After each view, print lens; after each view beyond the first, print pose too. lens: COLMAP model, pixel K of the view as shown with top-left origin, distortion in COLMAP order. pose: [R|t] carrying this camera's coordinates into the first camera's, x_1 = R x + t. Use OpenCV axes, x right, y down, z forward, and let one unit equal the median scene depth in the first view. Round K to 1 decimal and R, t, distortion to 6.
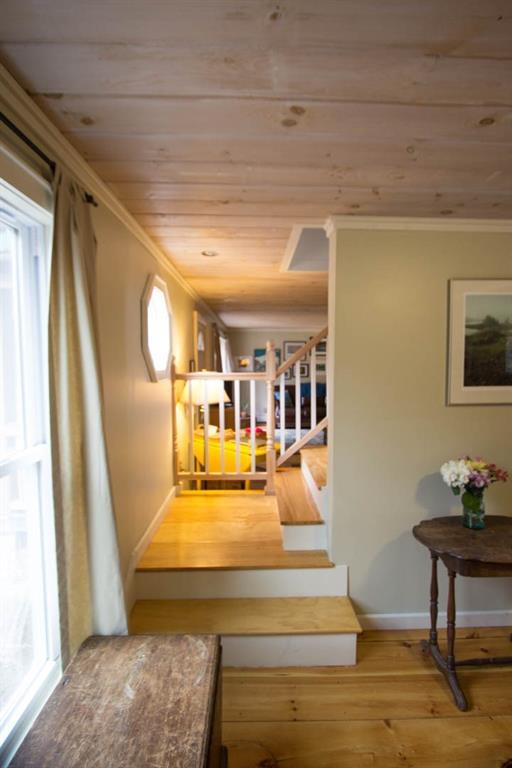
lens RADIAL K [[367.7, 0, 269.6], [0, 367.7, 385.5], [0, 0, 1]] dist [-0.016284, 0.001623]
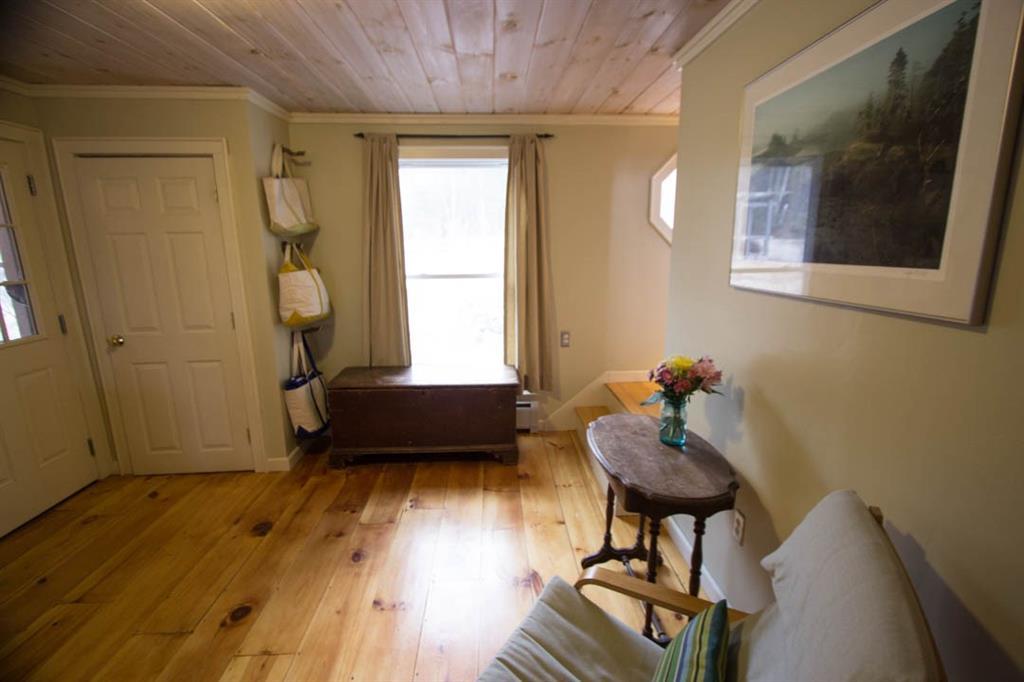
lens RADIAL K [[474.5, 0, 515.7], [0, 474.5, 347.6], [0, 0, 1]] dist [-0.010600, -0.000002]
pose [[0.015834, 0.220897, -0.975169, 1.387390], [-0.048761, 0.974301, 0.219909, -0.009163], [0.998685, 0.044069, 0.026199, 0.596548]]
